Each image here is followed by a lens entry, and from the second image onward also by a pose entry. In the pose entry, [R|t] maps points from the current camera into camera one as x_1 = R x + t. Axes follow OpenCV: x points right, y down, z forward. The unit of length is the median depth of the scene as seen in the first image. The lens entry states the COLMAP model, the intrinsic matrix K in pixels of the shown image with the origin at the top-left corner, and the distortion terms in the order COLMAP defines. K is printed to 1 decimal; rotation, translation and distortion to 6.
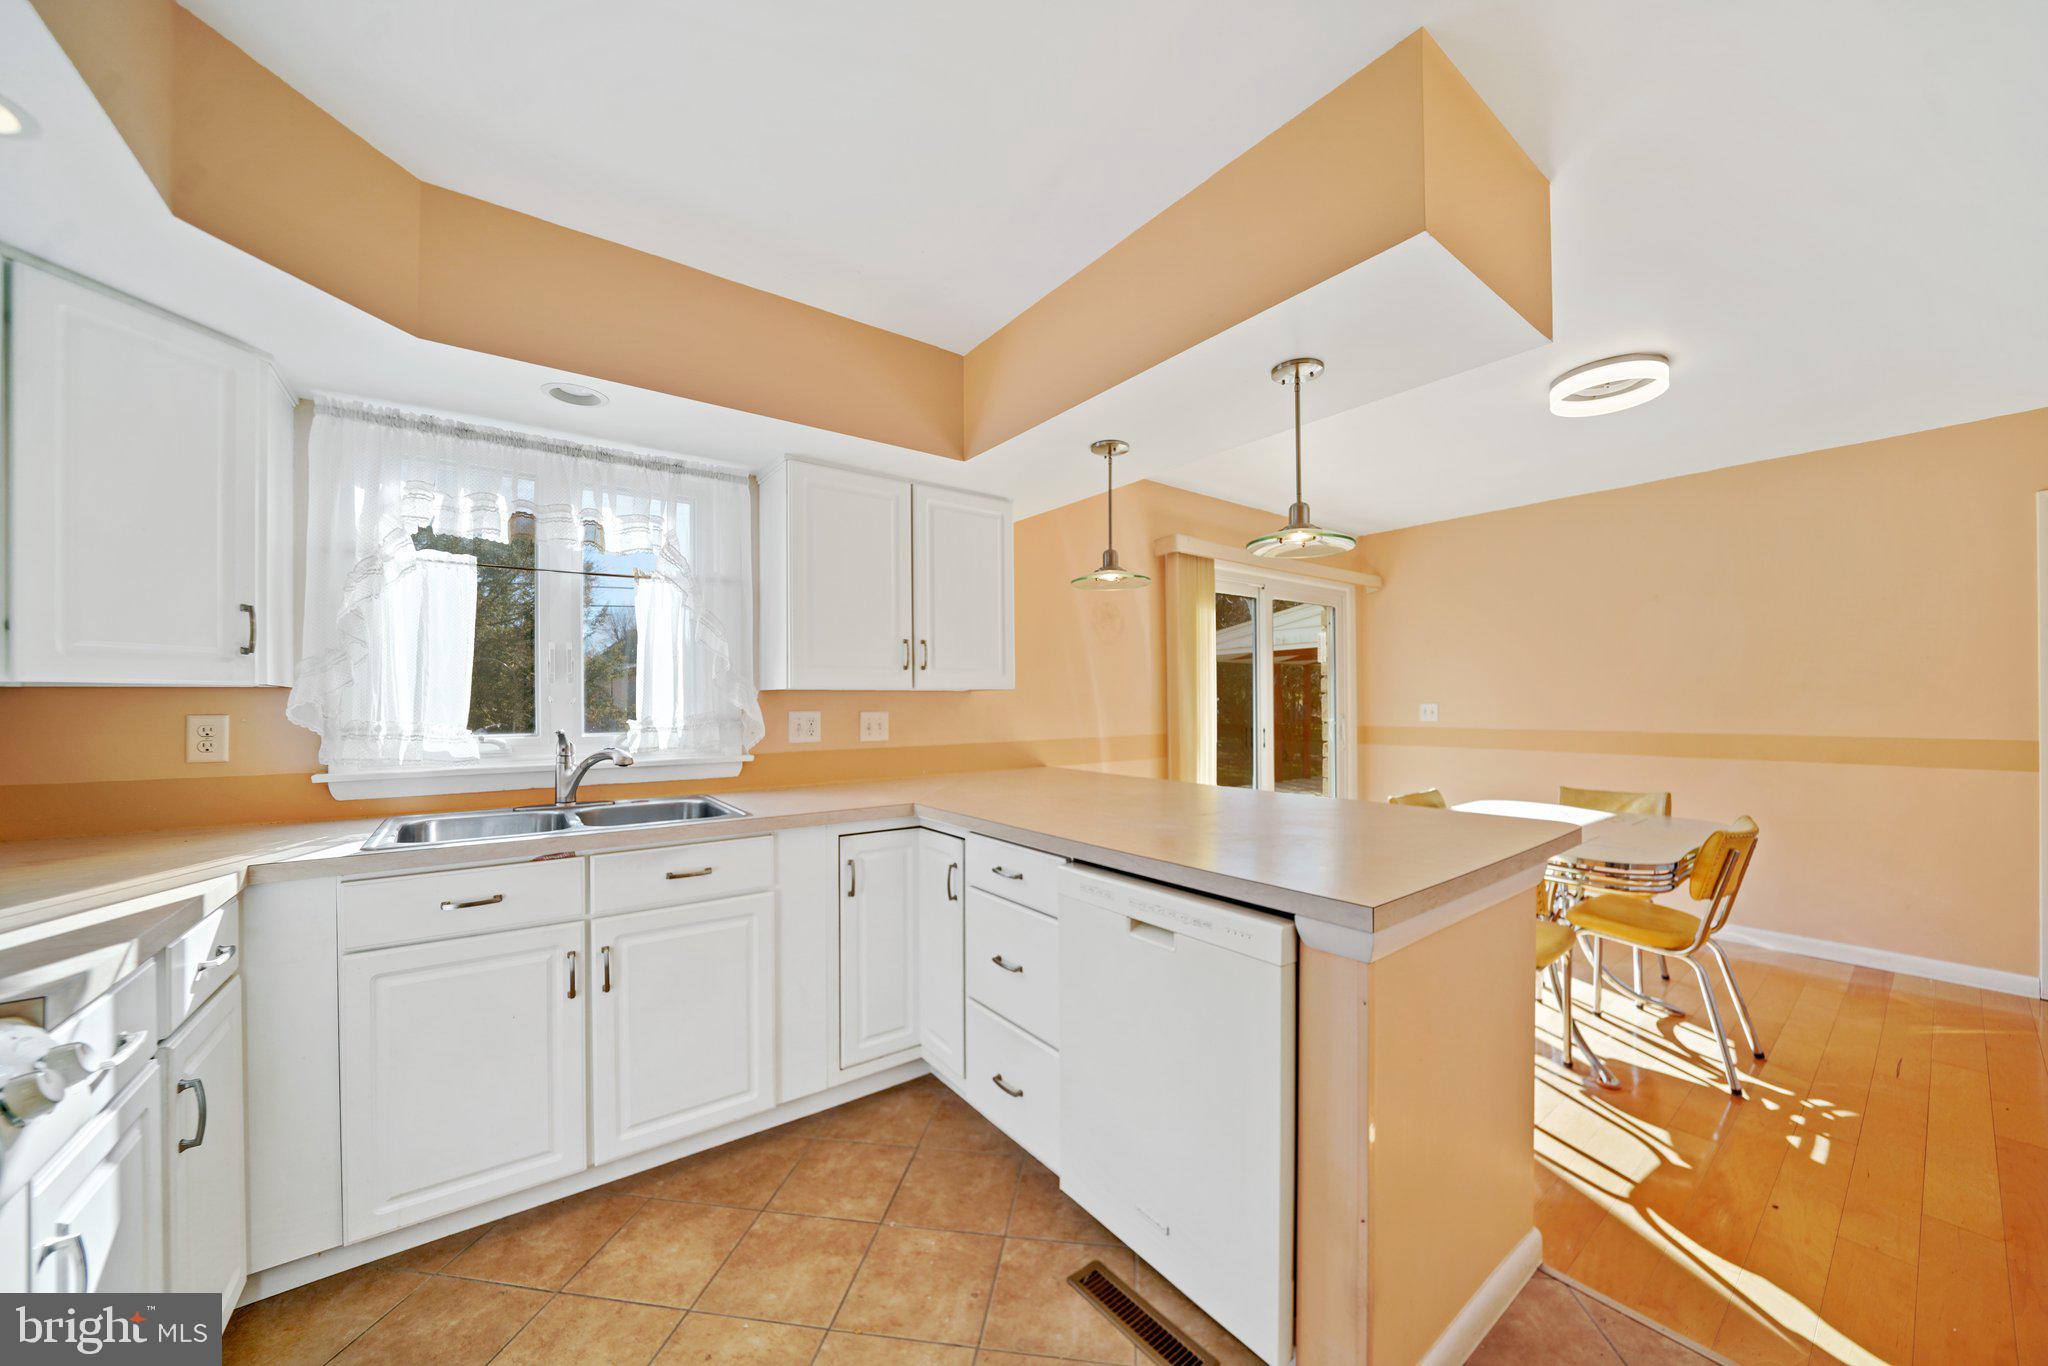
lens RADIAL K [[711.5, 0, 1035.0], [0, 711.5, 700.8], [0, 0, 1]] dist [-0.020079, 0.000112]
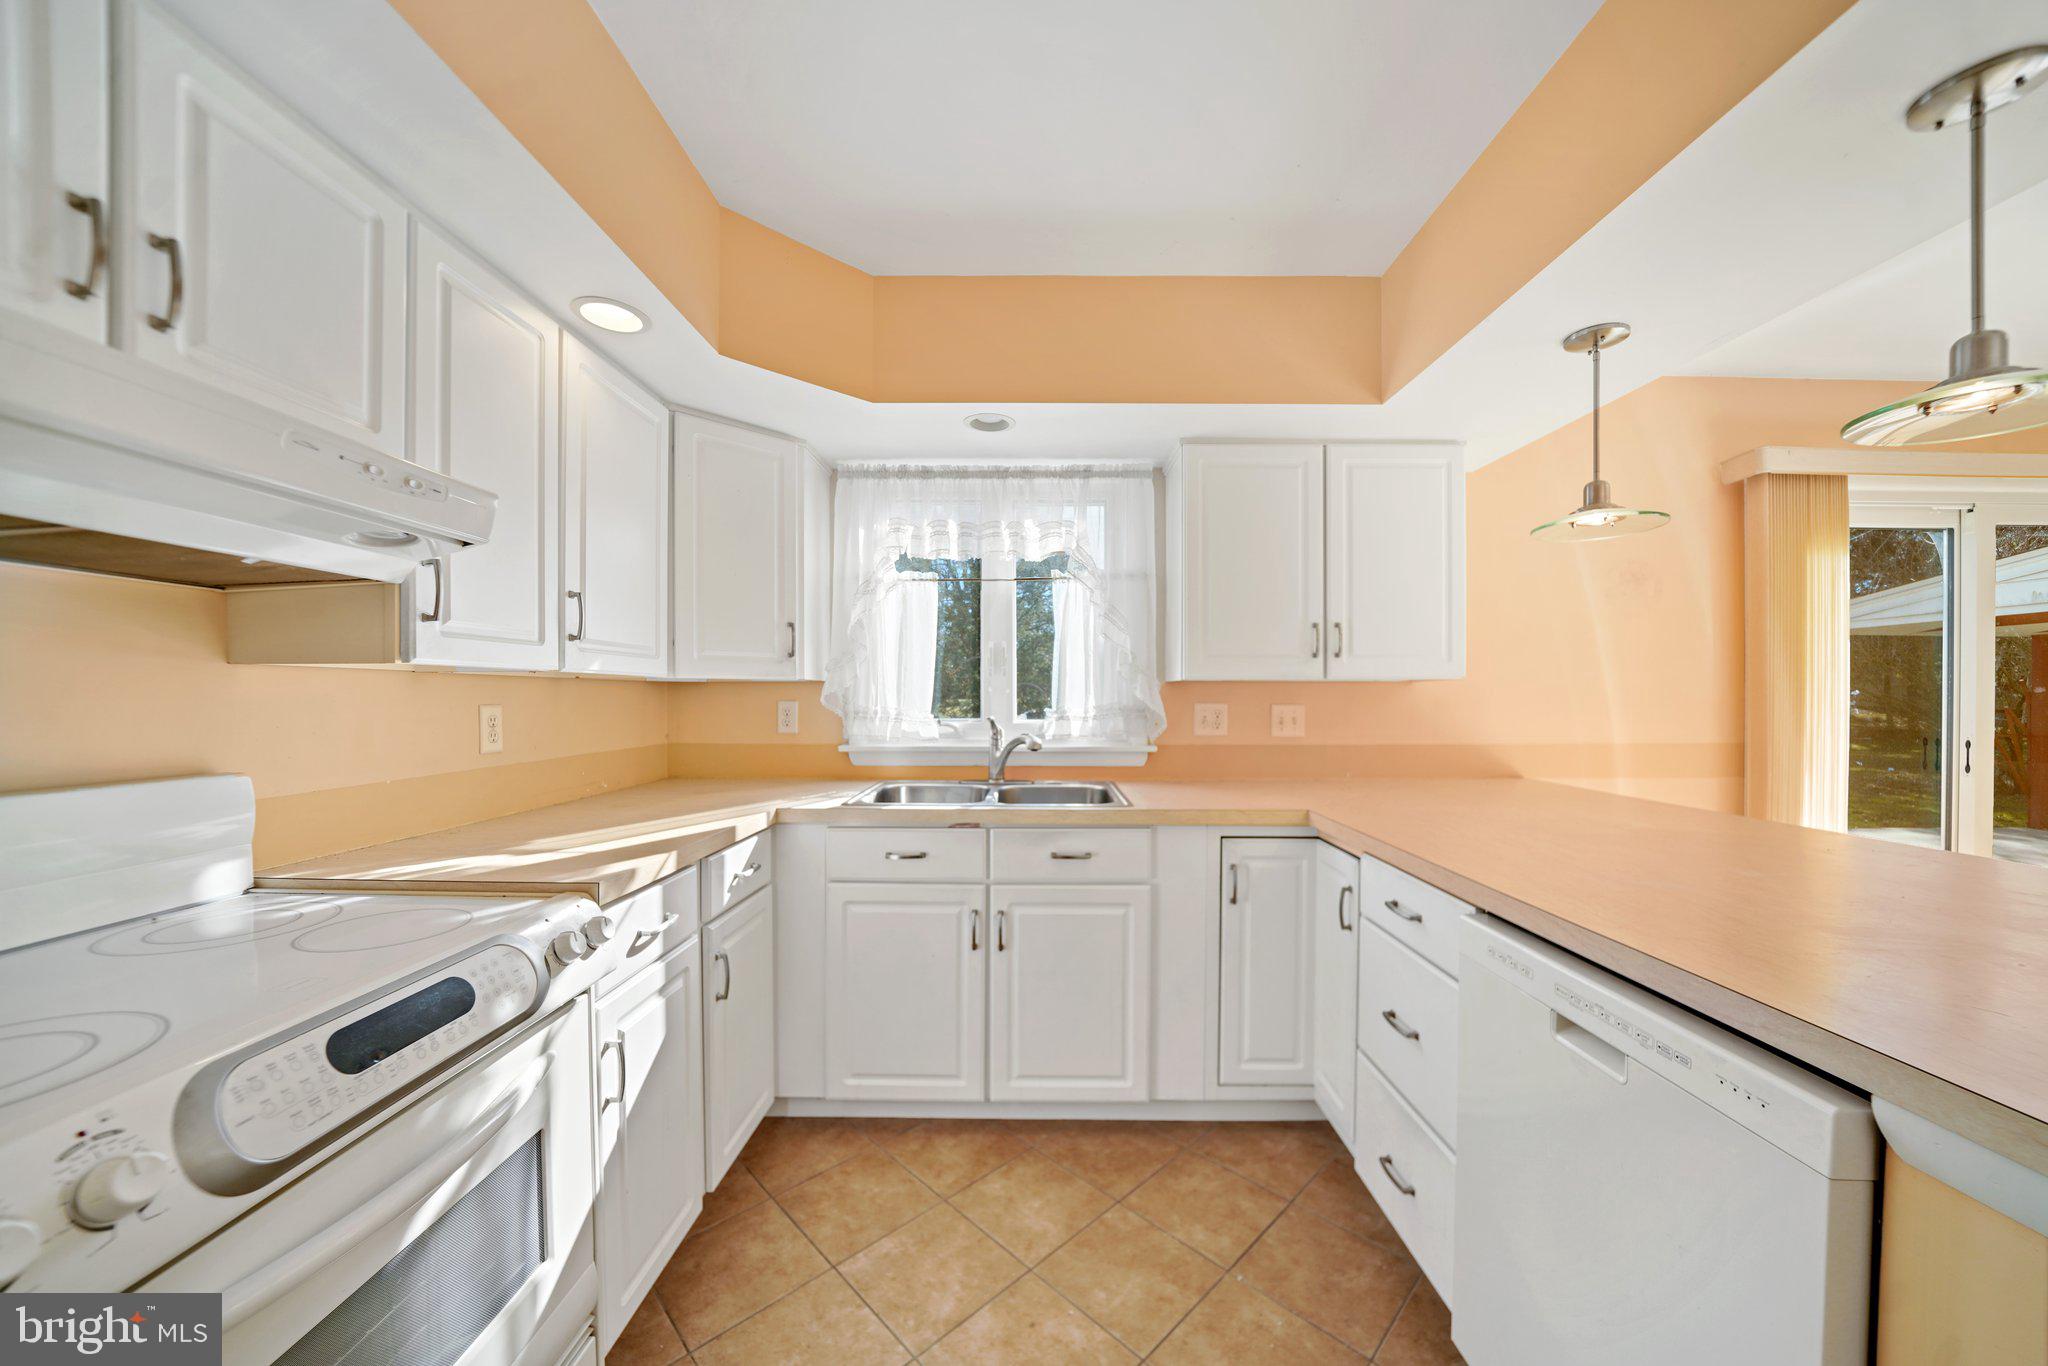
lens RADIAL K [[712.7, 0, 1031.3], [0, 712.7, 703.2], [0, 0, 1]] dist [-0.026680, 0.003275]
pose [[0.796093, 0.012394, -0.605048, 0.097098], [-0.004102, 0.999878, 0.015086, 0.001207], [0.605161, -0.009528, 0.796046, 0.117289]]
